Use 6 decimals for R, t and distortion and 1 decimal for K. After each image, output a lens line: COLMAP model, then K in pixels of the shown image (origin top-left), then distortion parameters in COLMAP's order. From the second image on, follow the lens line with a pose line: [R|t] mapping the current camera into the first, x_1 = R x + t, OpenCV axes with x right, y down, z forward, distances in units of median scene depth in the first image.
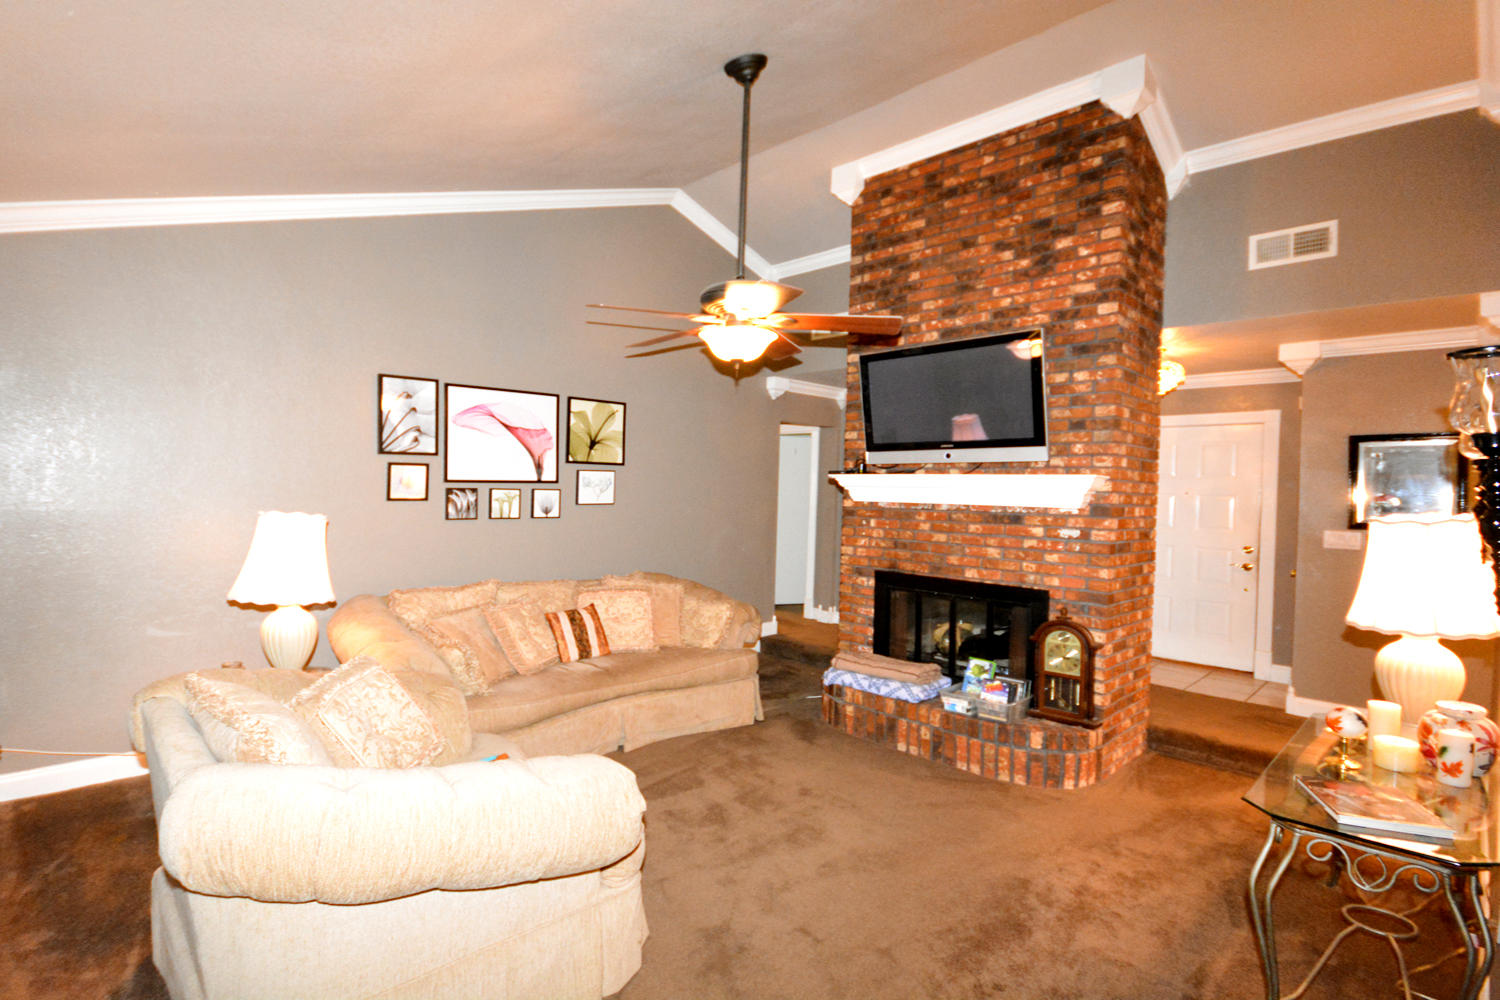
lens RADIAL K [[716.8, 0, 745.2], [0, 716.8, 497.3], [0, 0, 1]] dist [0.001527, 0.000090]
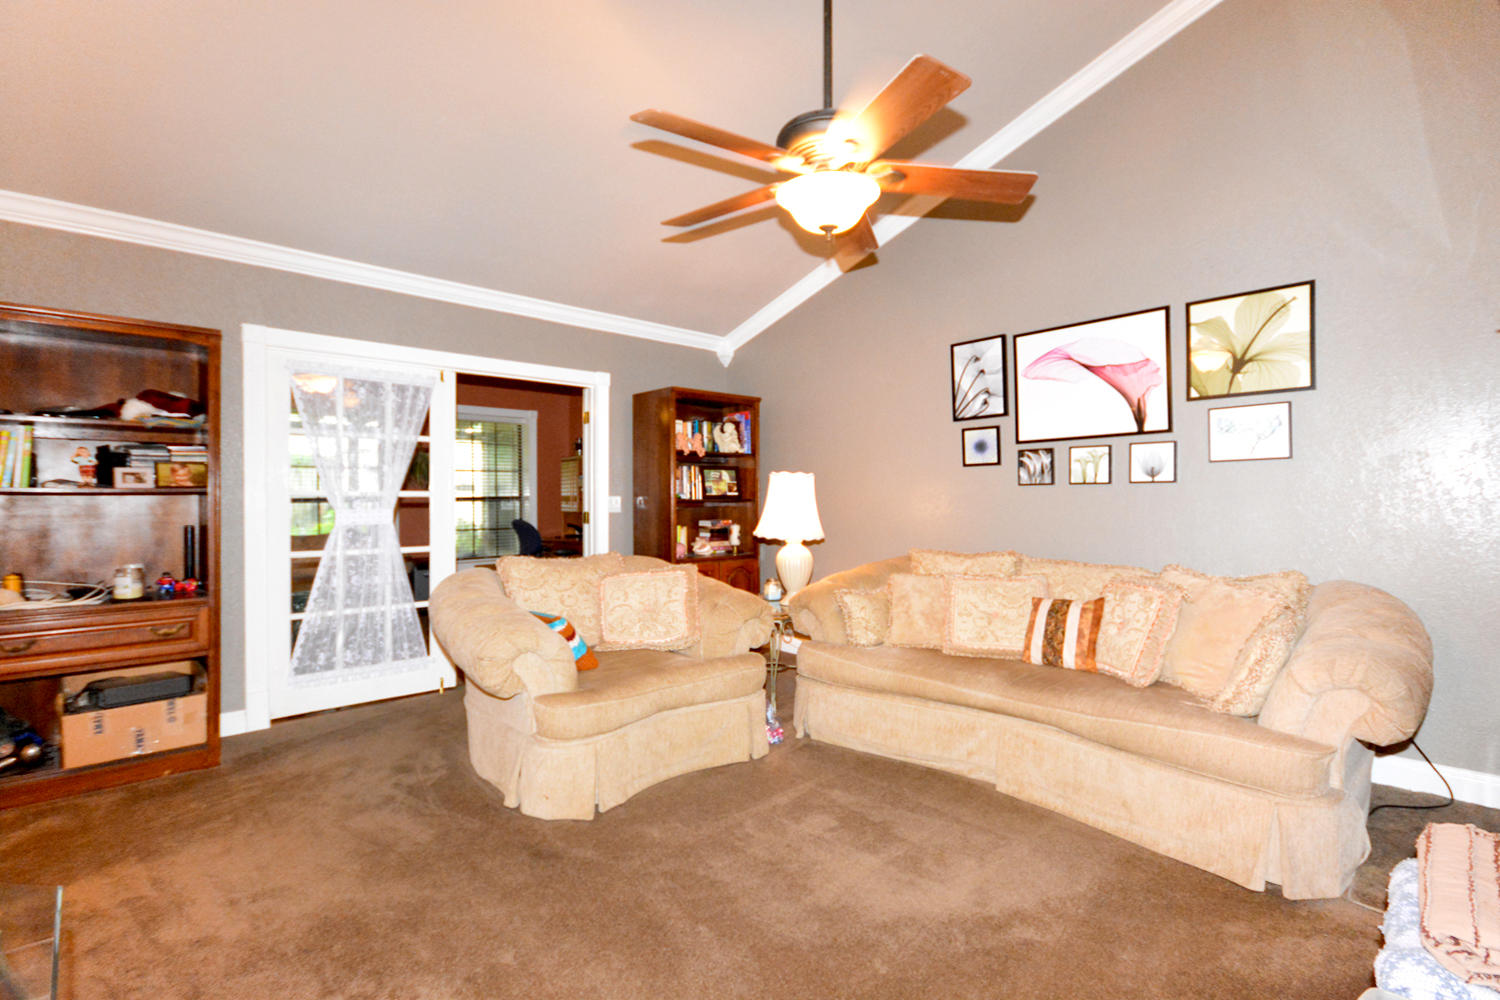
lens RADIAL K [[716.8, 0, 746.0], [0, 716.8, 498.1], [0, 0, 1]] dist [0.001527, 0.000090]
pose [[-0.021506, -0.025113, -0.999453, 0.490111], [-0.010670, 0.999633, -0.024888, 0.073057], [0.999712, 0.010129, -0.021766, 0.670630]]
